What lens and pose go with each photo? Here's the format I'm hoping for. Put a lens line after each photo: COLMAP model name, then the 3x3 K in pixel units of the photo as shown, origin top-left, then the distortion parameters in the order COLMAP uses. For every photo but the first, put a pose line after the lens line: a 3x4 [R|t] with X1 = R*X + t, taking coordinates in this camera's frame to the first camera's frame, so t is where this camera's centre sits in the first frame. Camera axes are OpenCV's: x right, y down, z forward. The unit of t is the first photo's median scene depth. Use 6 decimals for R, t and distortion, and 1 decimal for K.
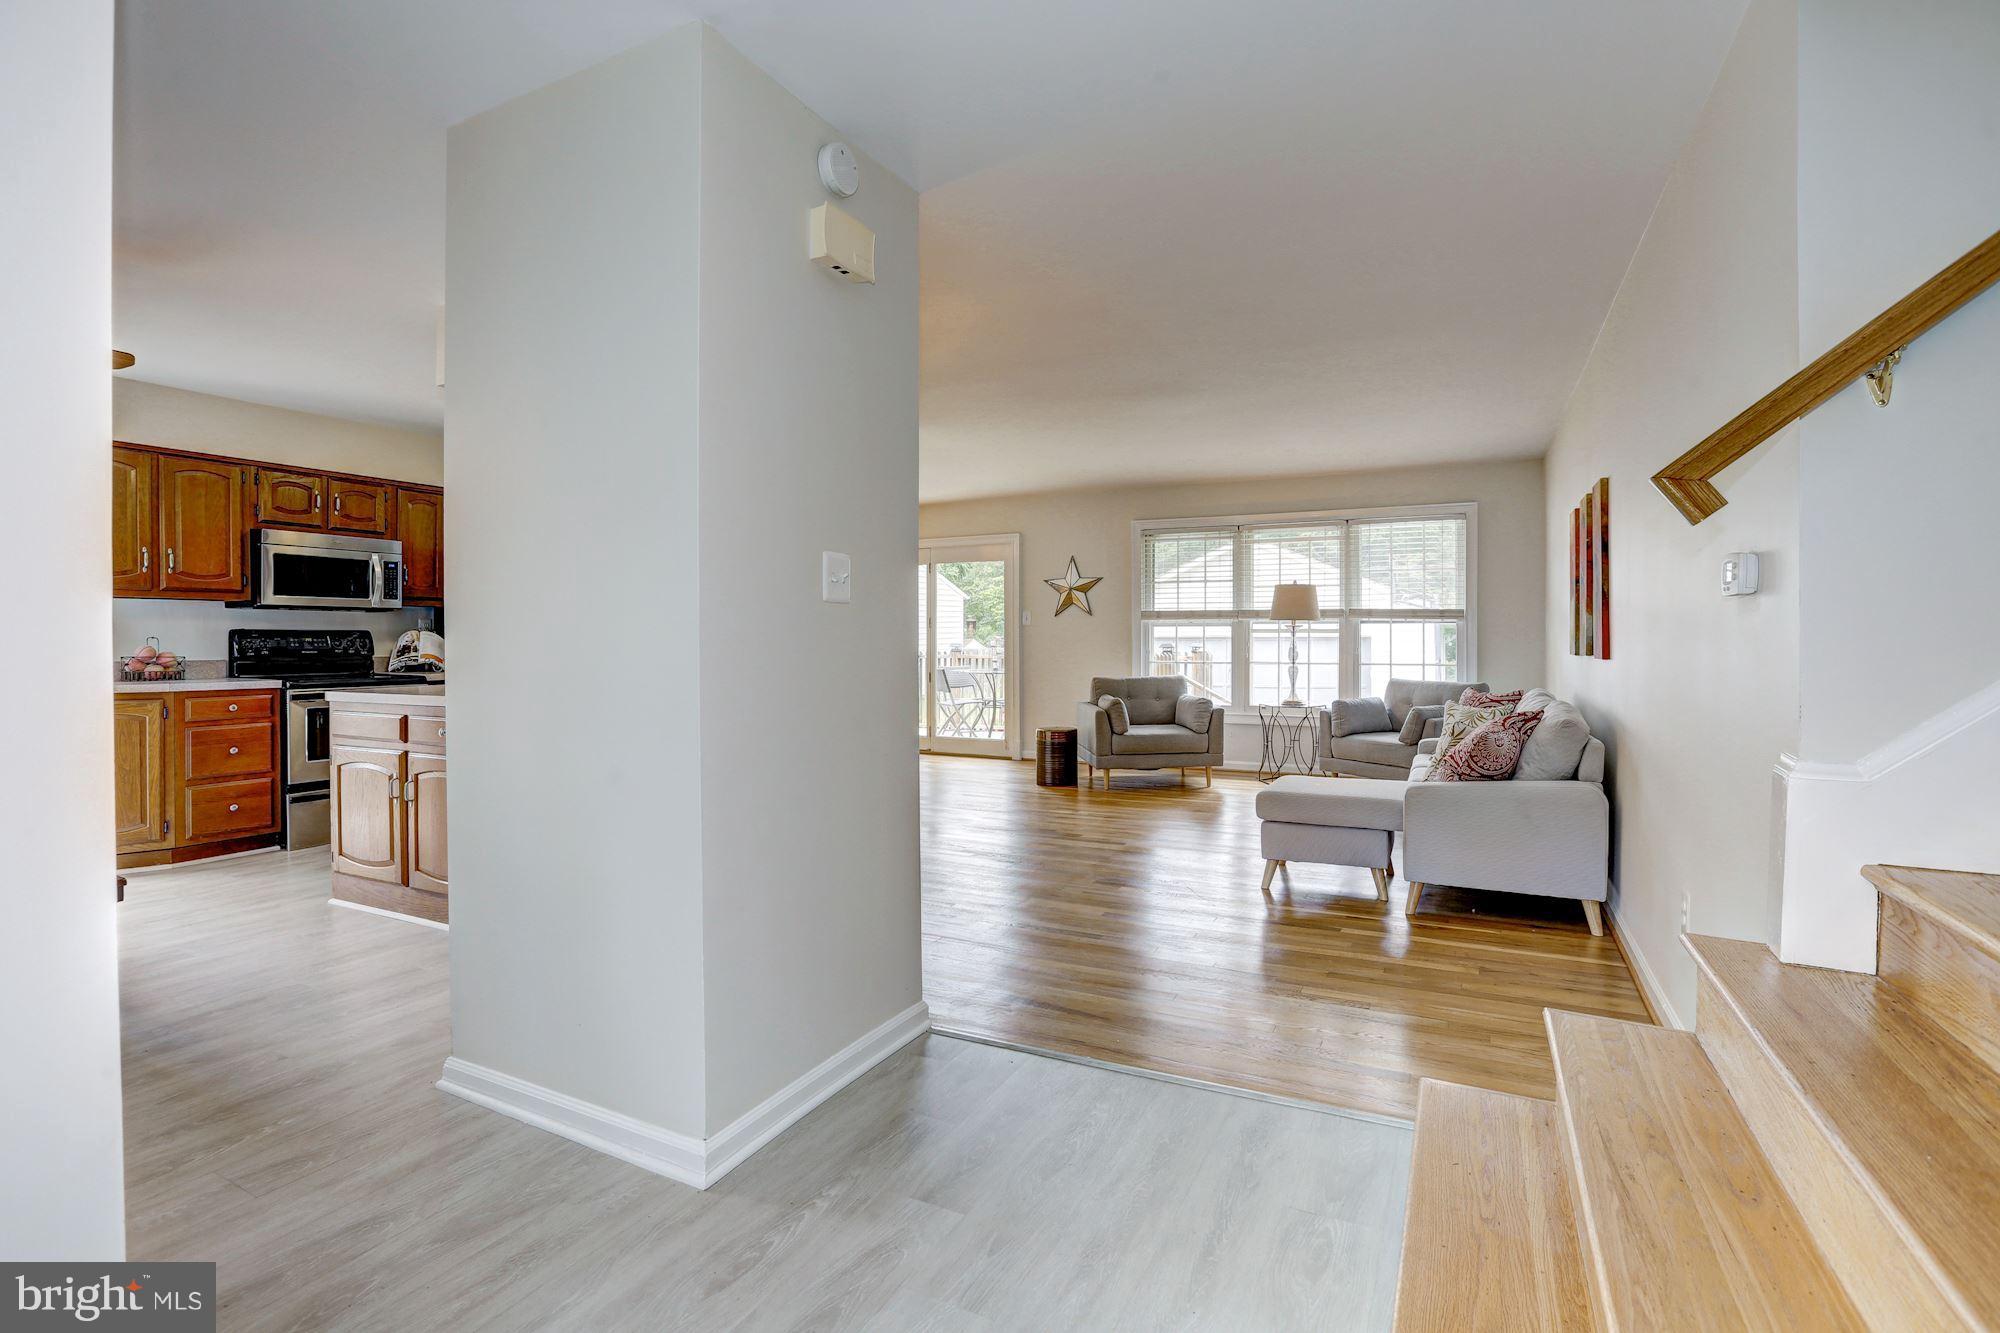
lens RADIAL K [[960.8, 0, 992.7], [0, 960.8, 655.4], [0, 0, 1]] dist [-0.027771, 0.000544]
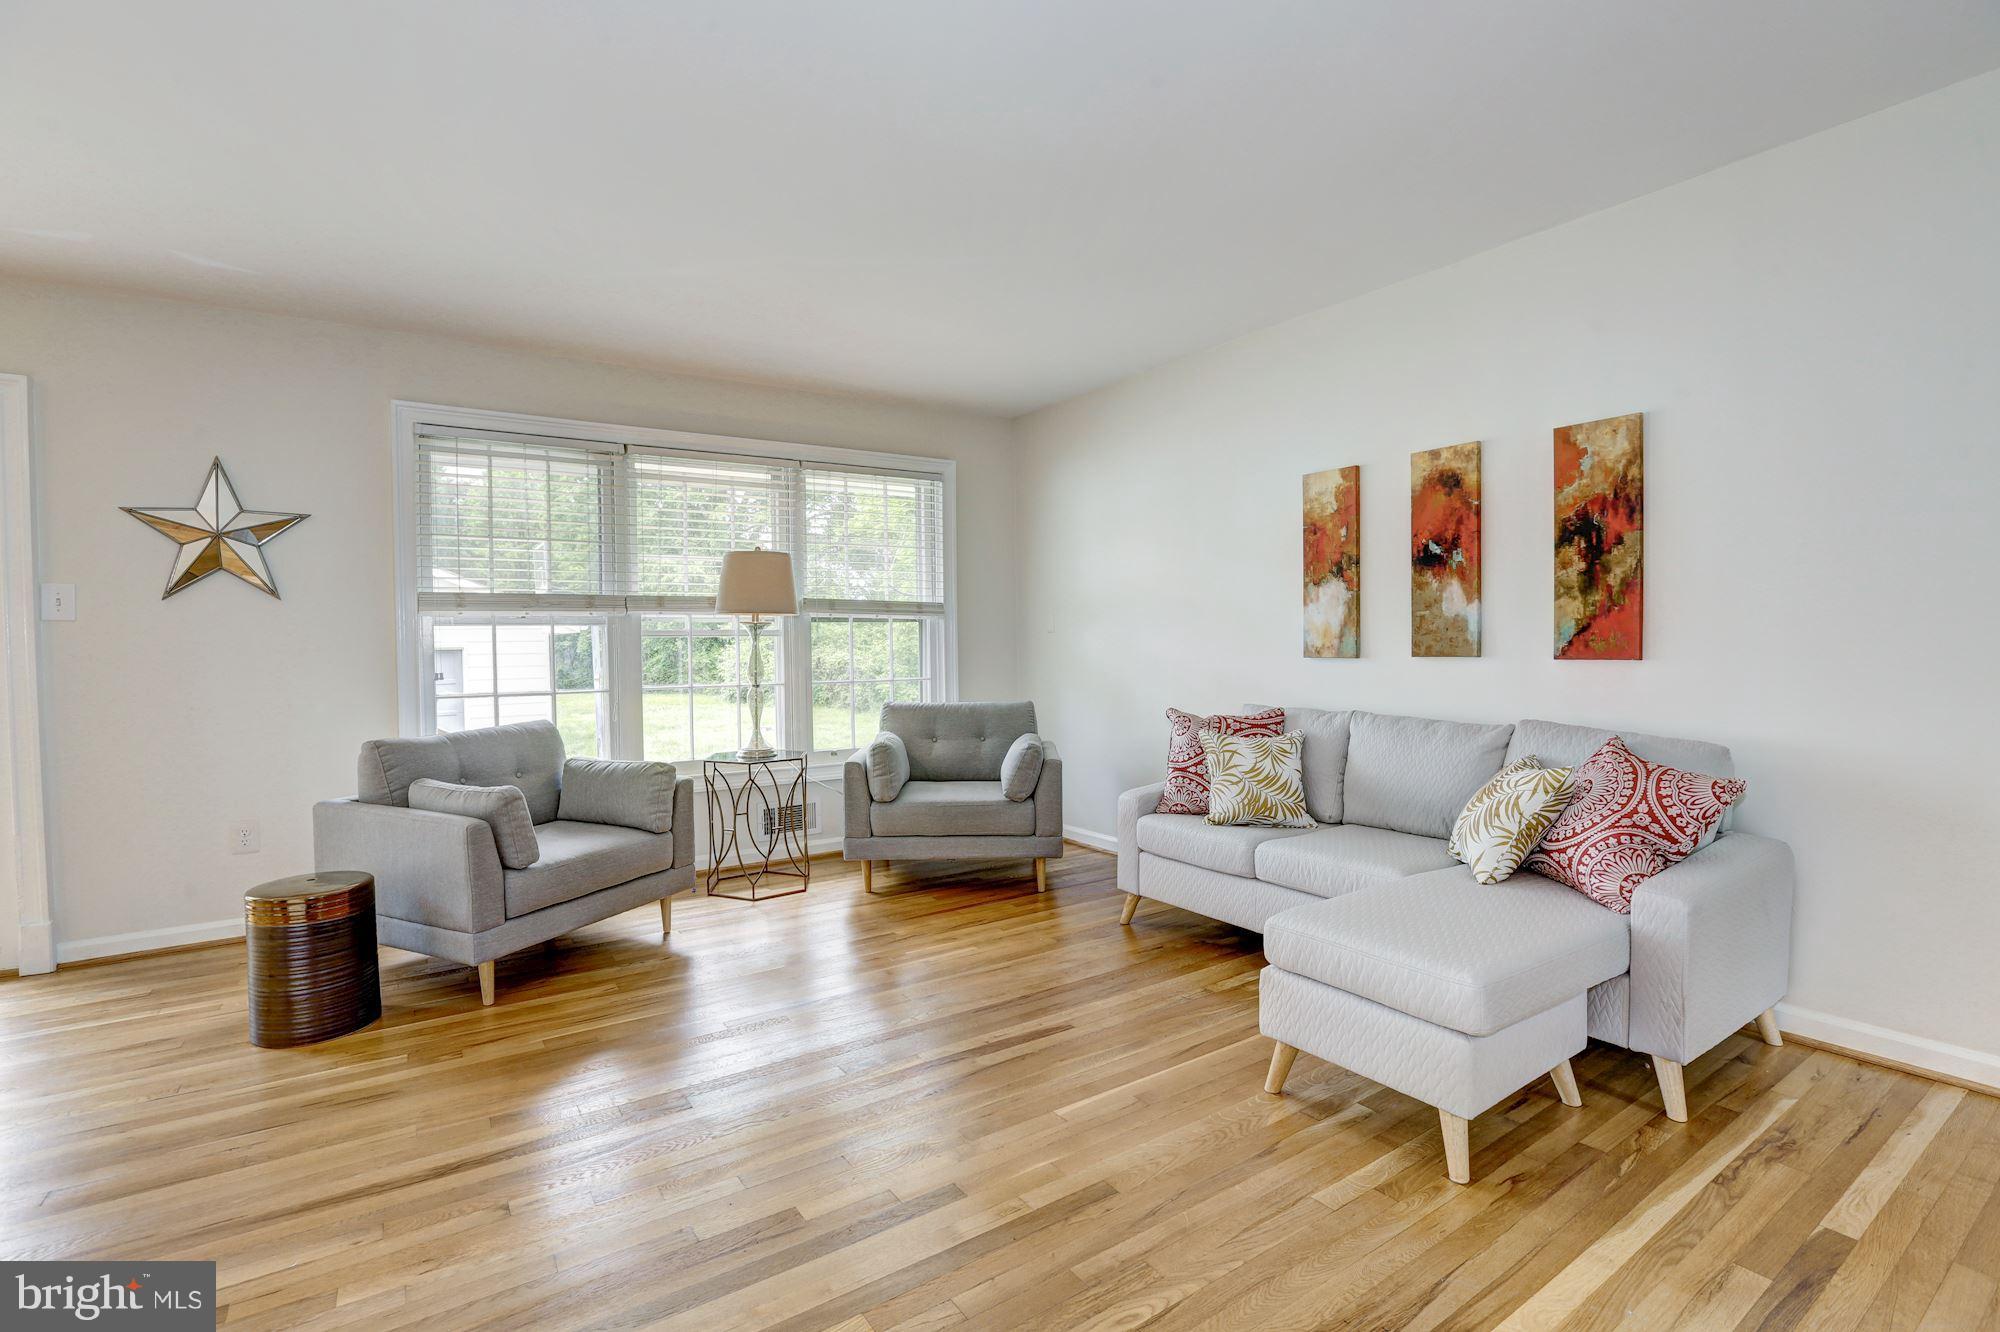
lens RADIAL K [[960.8, 0, 986.7], [0, 960.8, 653.7], [0, 0, 1]] dist [-0.027771, 0.000544]
pose [[0.490552, -0.014426, 0.871293, -0.129208], [0.031111, 0.999515, -0.000967, -0.006936], [-0.870857, 0.027580, 0.490763, 0.578749]]
